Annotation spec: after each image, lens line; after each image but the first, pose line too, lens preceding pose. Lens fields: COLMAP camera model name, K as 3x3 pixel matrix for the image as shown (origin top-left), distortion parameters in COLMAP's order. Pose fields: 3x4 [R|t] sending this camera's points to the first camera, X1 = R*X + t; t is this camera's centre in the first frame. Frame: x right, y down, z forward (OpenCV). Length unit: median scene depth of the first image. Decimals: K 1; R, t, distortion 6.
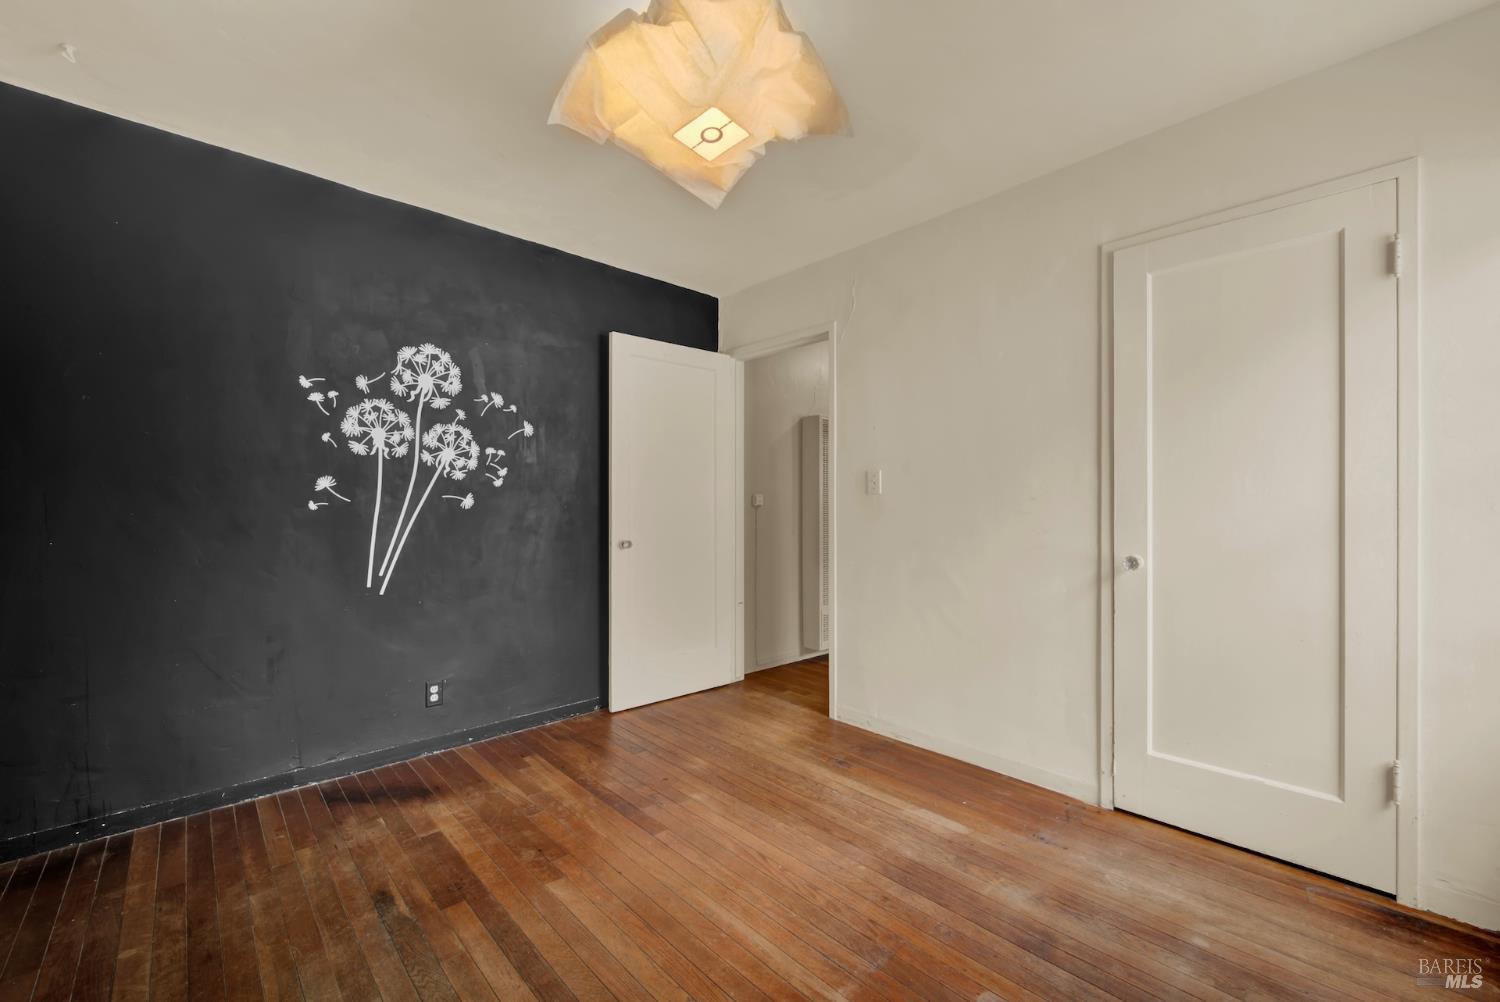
lens RADIAL K [[598.1, 0, 750.0], [0, 598.1, 501.0], [0, 0, 1]] dist [-0.000664, -0.000416]
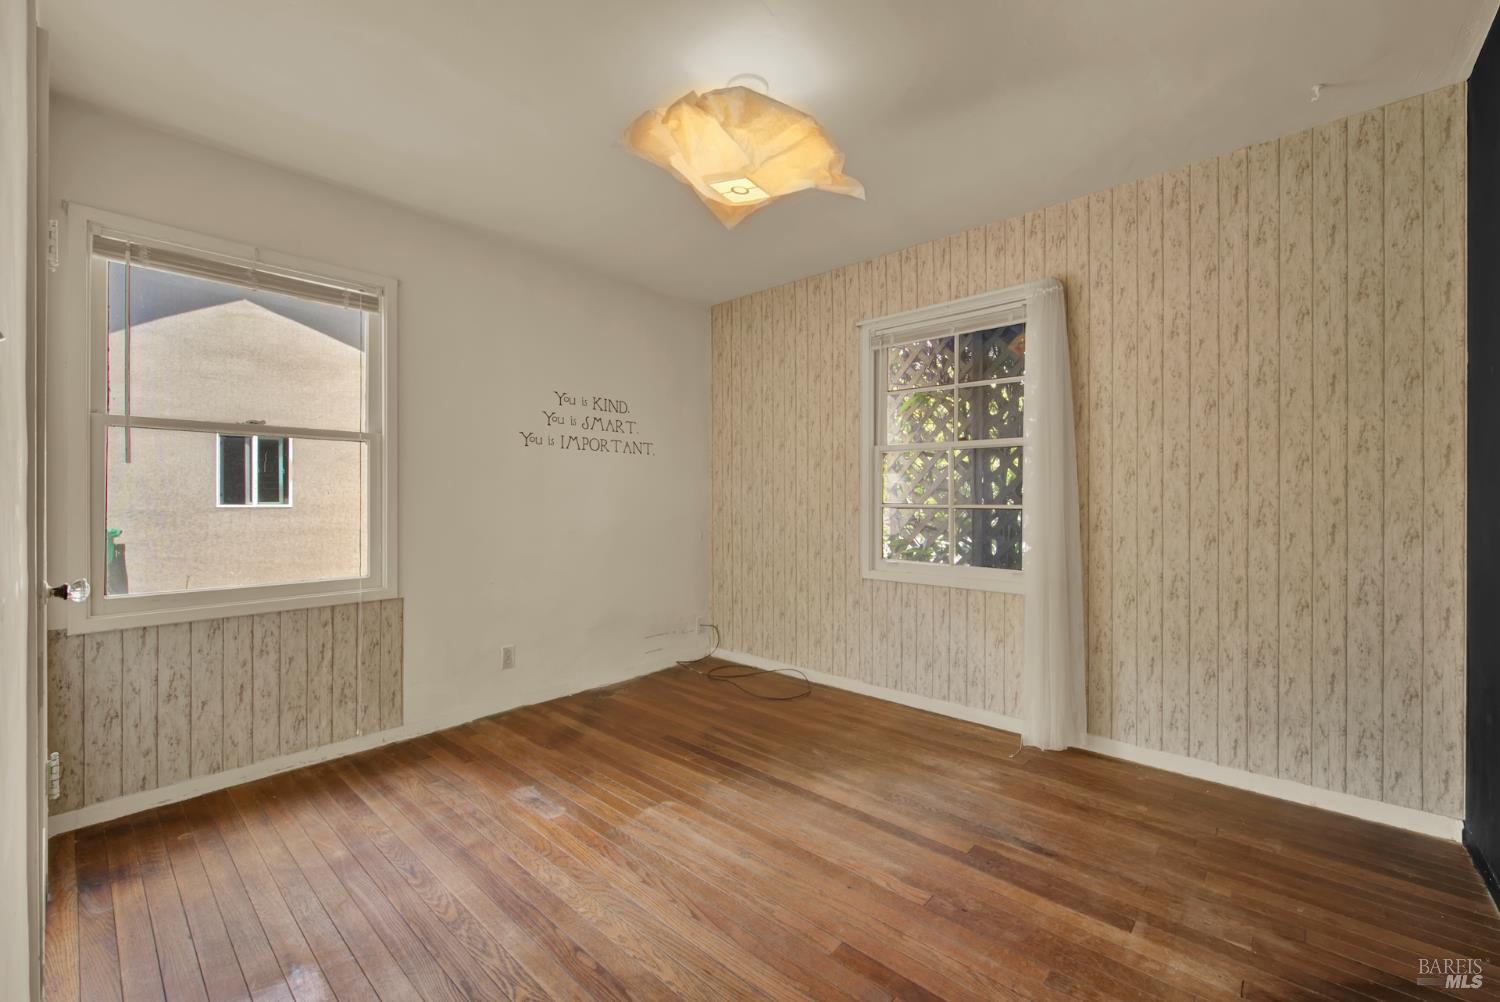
lens RADIAL K [[610.0, 0, 752.0], [0, 610.0, 508.9], [0, 0, 1]] dist [-0.000428, -0.001851]
pose [[-0.997005, -0.014589, -0.075943, 0.002742], [-0.014144, 0.999880, -0.006398, 0.038918], [0.076027, -0.005304, -0.997092, 1.400765]]
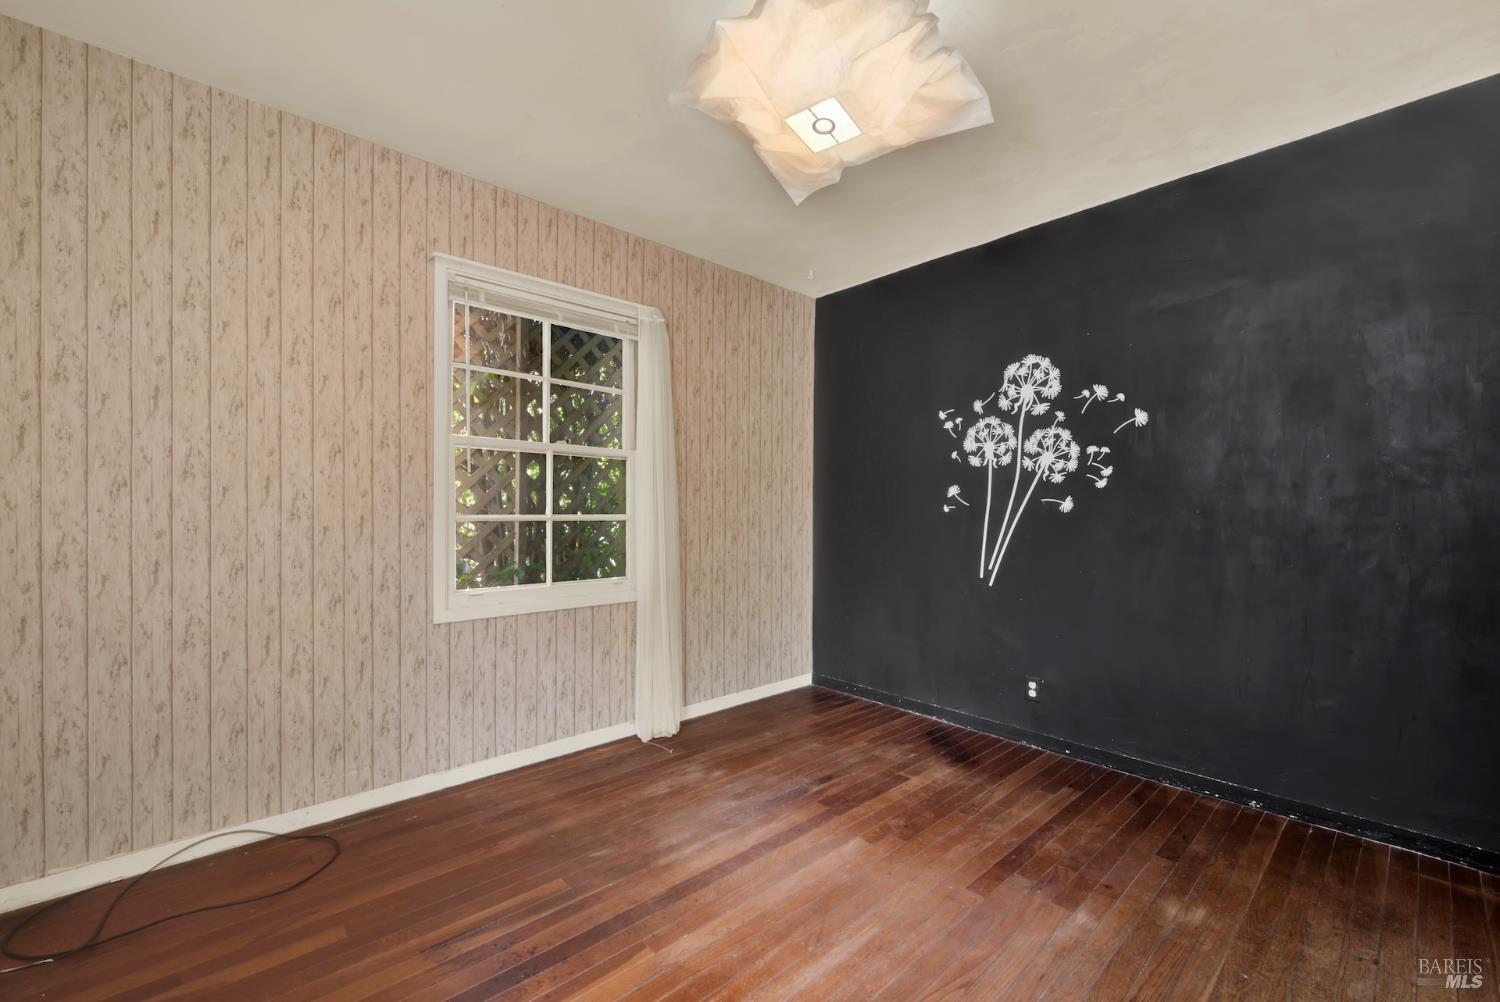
lens RADIAL K [[624.6, 0, 764.4], [0, 624.6, 506.0], [0, 0, 1]] dist [-0.001855, -0.000492]
pose [[0.000363, -0.004435, -0.999990, 0.608927], [0.004429, 0.999980, -0.004433, 0.005923], [0.999990, -0.004427, 0.000383, 0.579581]]
